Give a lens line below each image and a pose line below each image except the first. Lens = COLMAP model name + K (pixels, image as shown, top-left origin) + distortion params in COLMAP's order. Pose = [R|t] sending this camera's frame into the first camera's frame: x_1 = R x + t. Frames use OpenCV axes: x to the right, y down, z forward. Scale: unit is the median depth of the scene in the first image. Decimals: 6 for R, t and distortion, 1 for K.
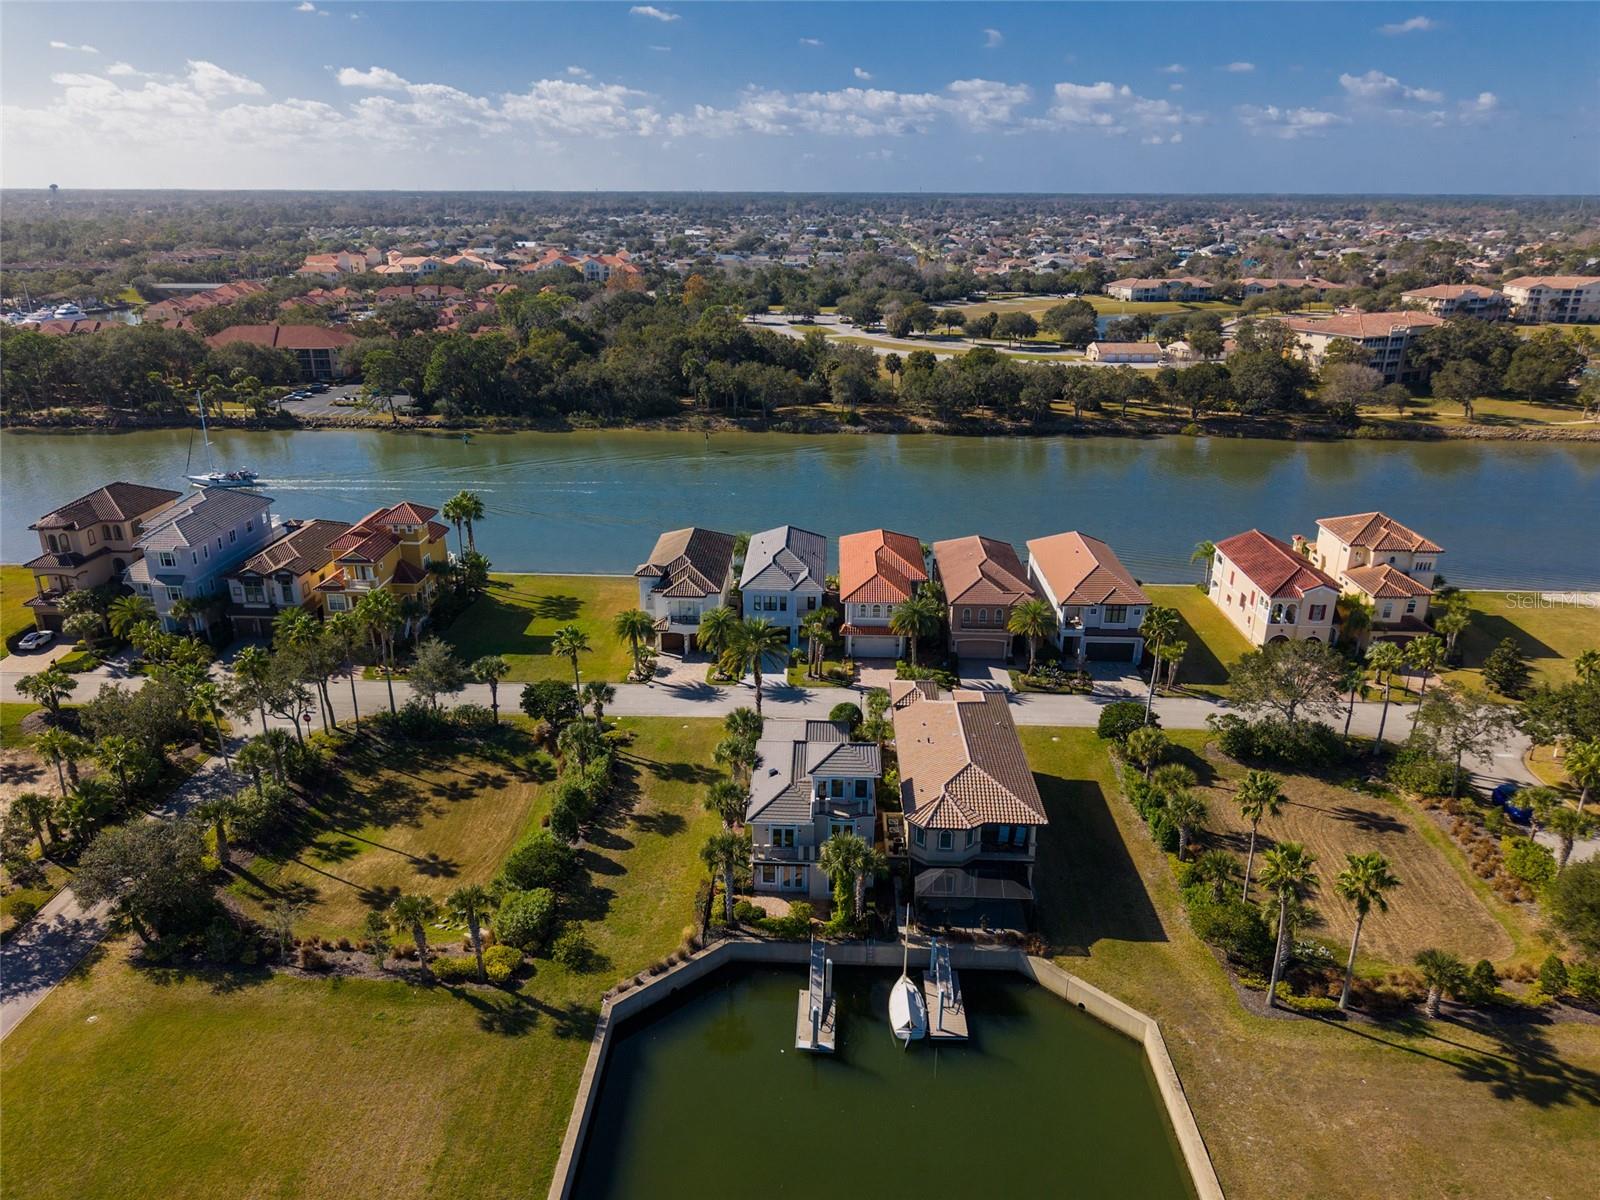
lens RADIAL K [[1120.1, 0, 800.0], [0, 1120.1, 600.0], [0, 0, 1]] dist [0.000769, 0.000207]
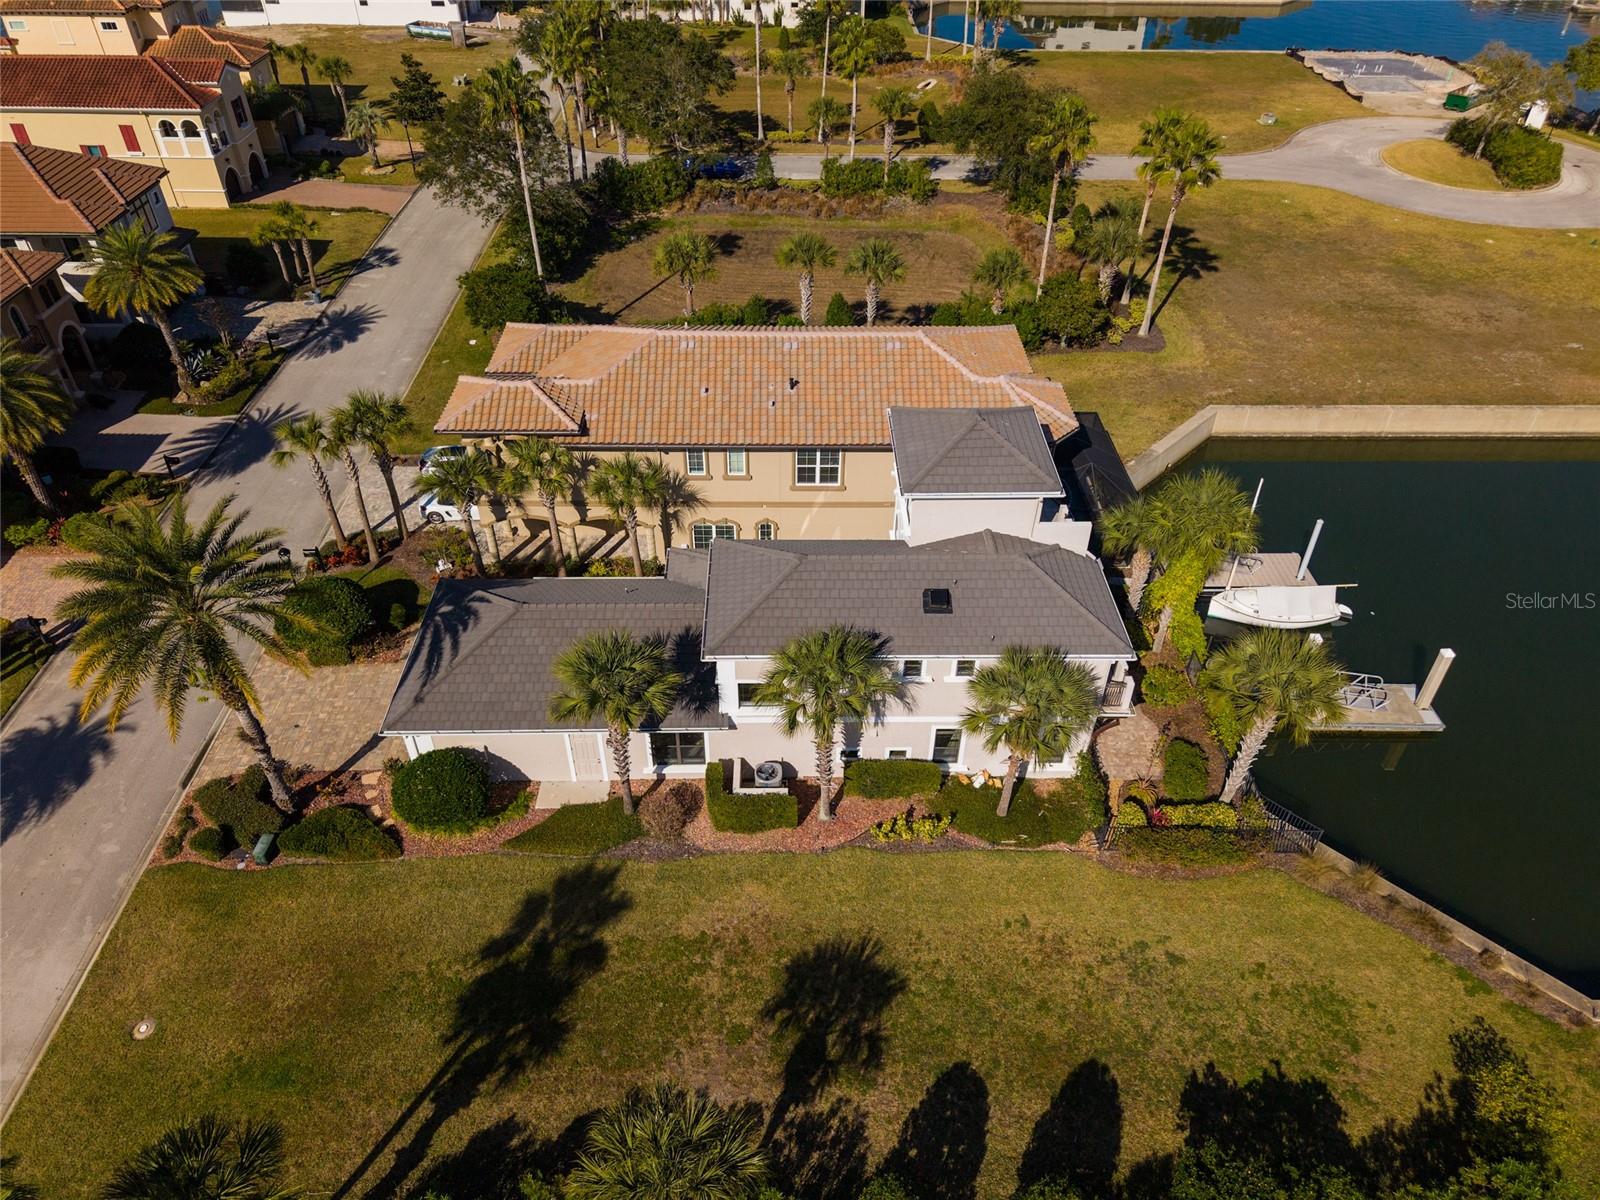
lens RADIAL K [[1112.4, 0, 800.0], [0, 1112.4, 600.0], [0, 0, 1]] dist [0.004732, 0.000721]
pose [[-0.043026, -0.628233, 0.776835, -0.276709], [0.336416, 0.723037, 0.603359, -0.079472], [-0.940730, 0.287299, 0.180238, 0.829725]]
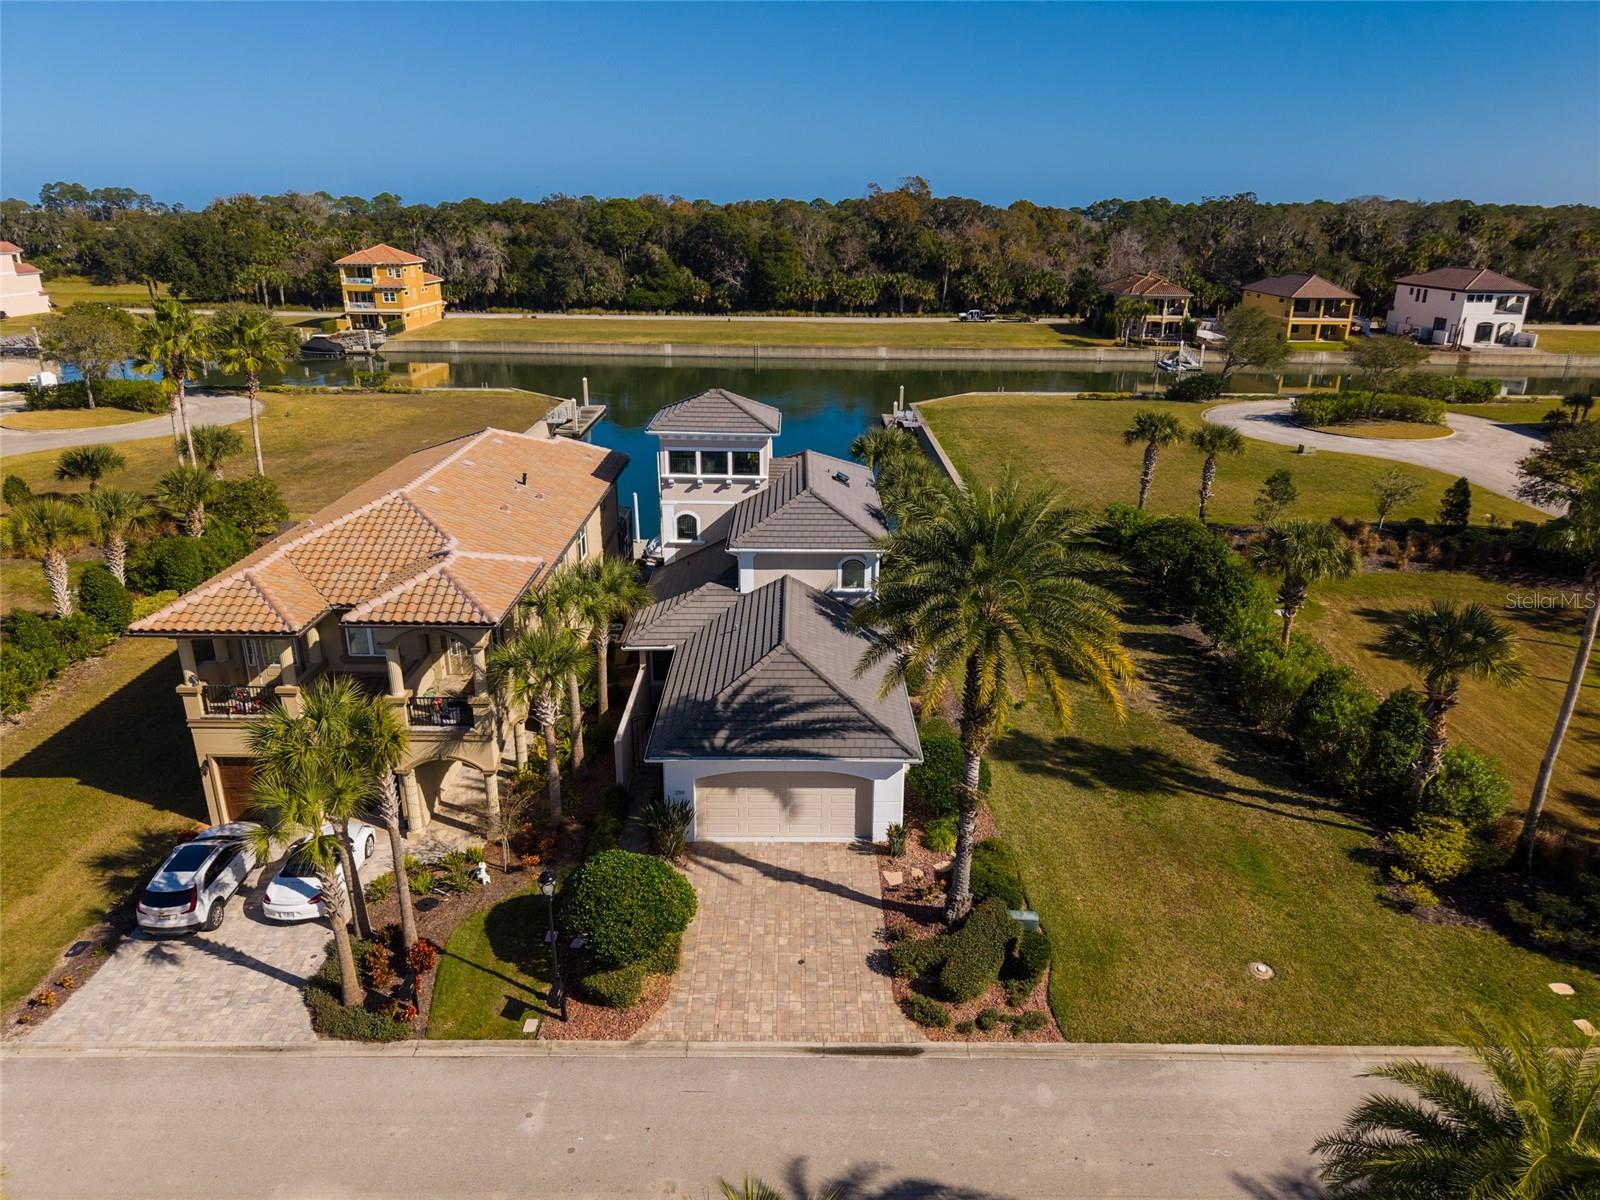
lens RADIAL K [[1079.2, 0, 800.0], [0, 1079.2, 600.0], [0, 0, 1]] dist [0.000049, 0.000149]
pose [[-0.999220, -0.002685, -0.039409, 0.009340], [-0.027351, 0.766860, 0.641232, -0.112666], [0.028499, 0.641809, -0.766335, 1.215999]]
